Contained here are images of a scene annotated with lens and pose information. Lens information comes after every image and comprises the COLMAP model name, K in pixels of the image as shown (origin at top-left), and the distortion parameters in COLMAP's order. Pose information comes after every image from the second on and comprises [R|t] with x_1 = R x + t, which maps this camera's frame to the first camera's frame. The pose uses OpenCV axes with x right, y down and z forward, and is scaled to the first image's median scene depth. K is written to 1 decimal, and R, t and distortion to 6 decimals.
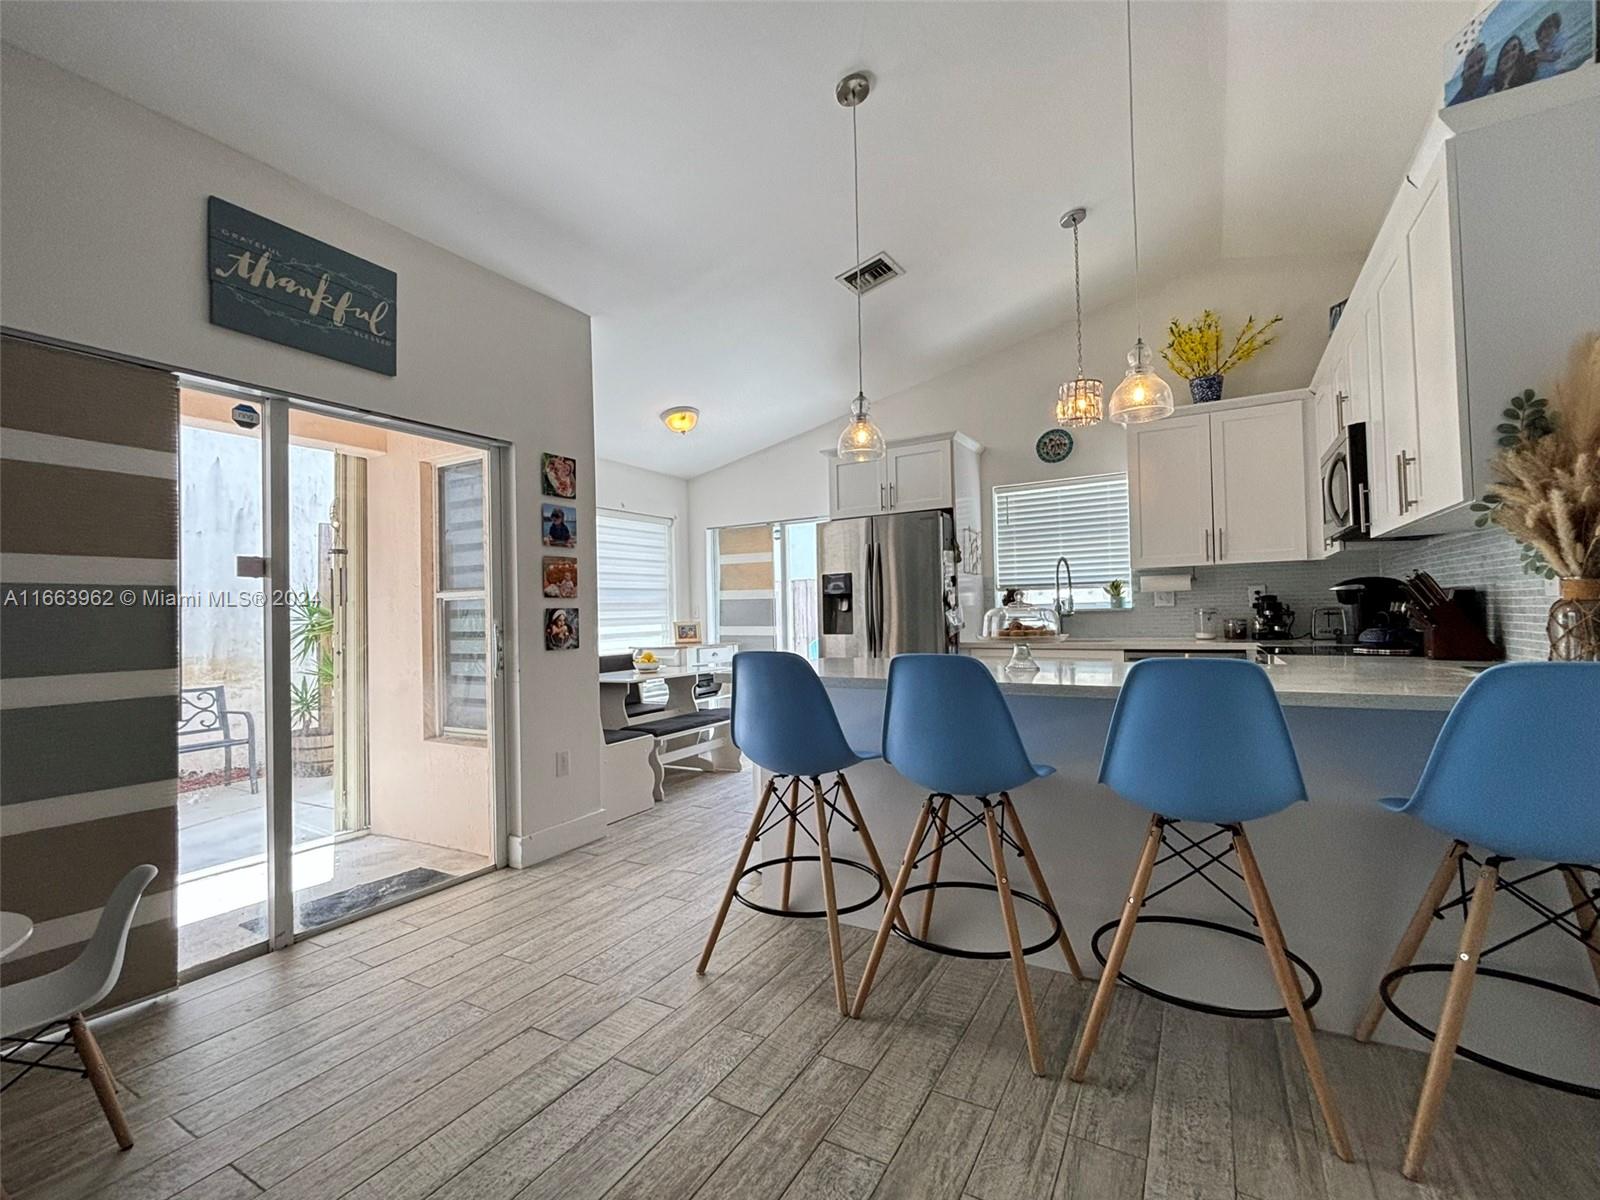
lens RADIAL K [[713.4, 0, 794.0], [0, 713.4, 599.8], [0, 0, 1]] dist [-0.001952, 0.001856]
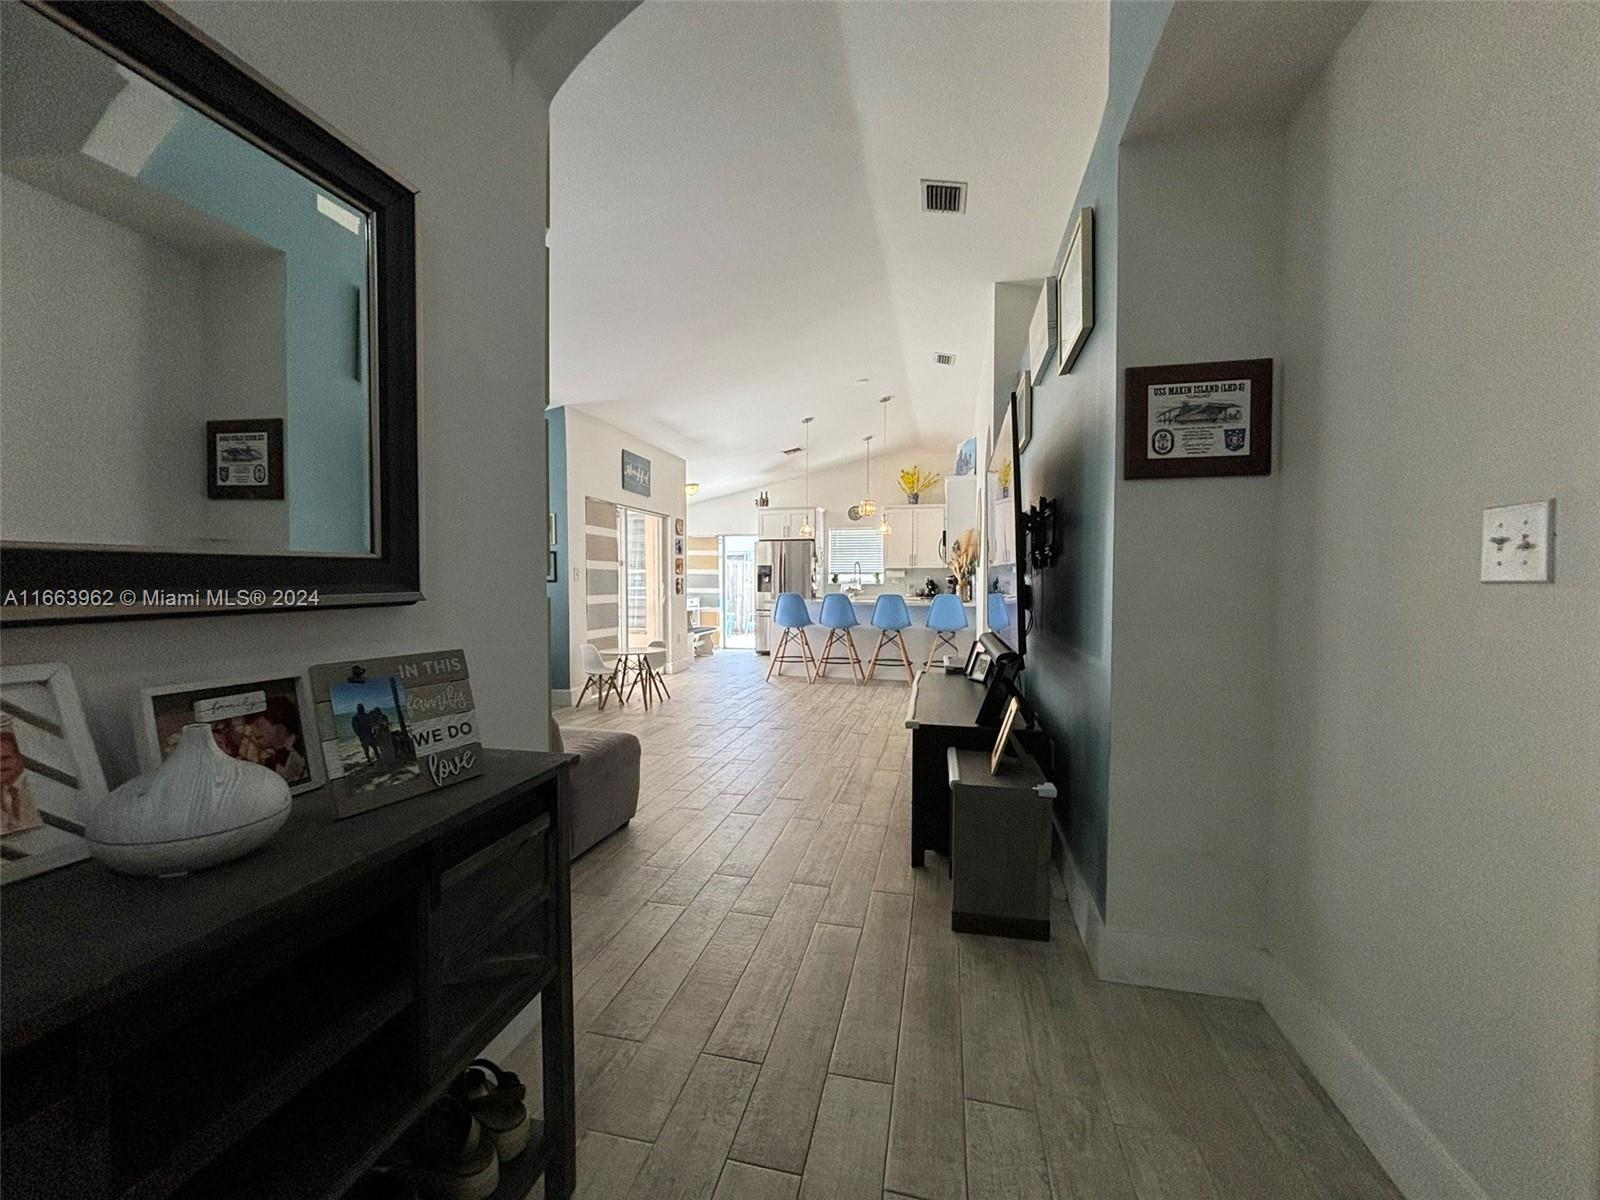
lens RADIAL K [[647.0, 0, 803.8], [0, 647.0, 605.2], [0, 0, 1]] dist [-0.000964, 0.000680]
pose [[0.951284, 0.014176, 0.307988, -0.493738], [-0.030297, 0.998406, 0.047624, -0.013043], [-0.306822, -0.054635, 0.950197, -1.086065]]
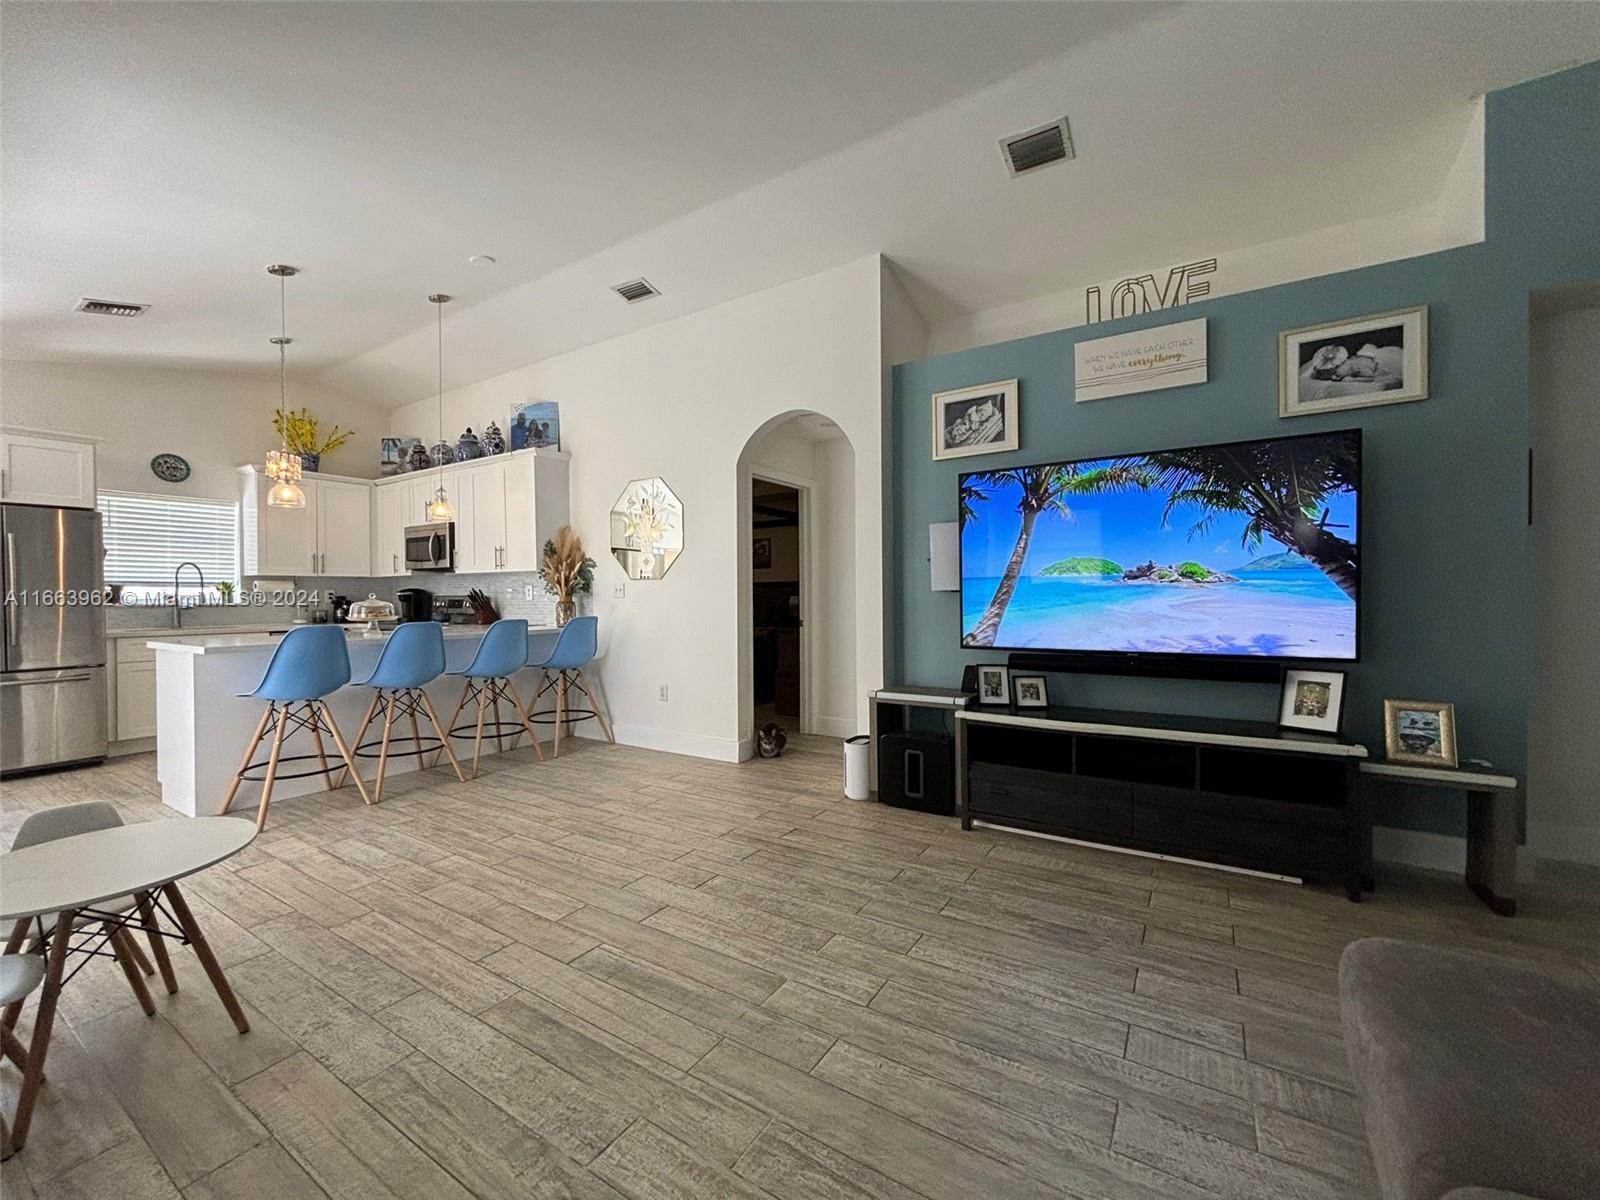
lens RADIAL K [[647.0, 0, 803.3], [0, 647.0, 596.6], [0, 0, 1]] dist [-0.000964, 0.000680]
pose [[0.027809, 0.020017, 0.999413, -0.782016], [-0.015185, 0.999693, -0.019600, 0.007567], [-0.999498, -0.014631, 0.028105, -0.114763]]
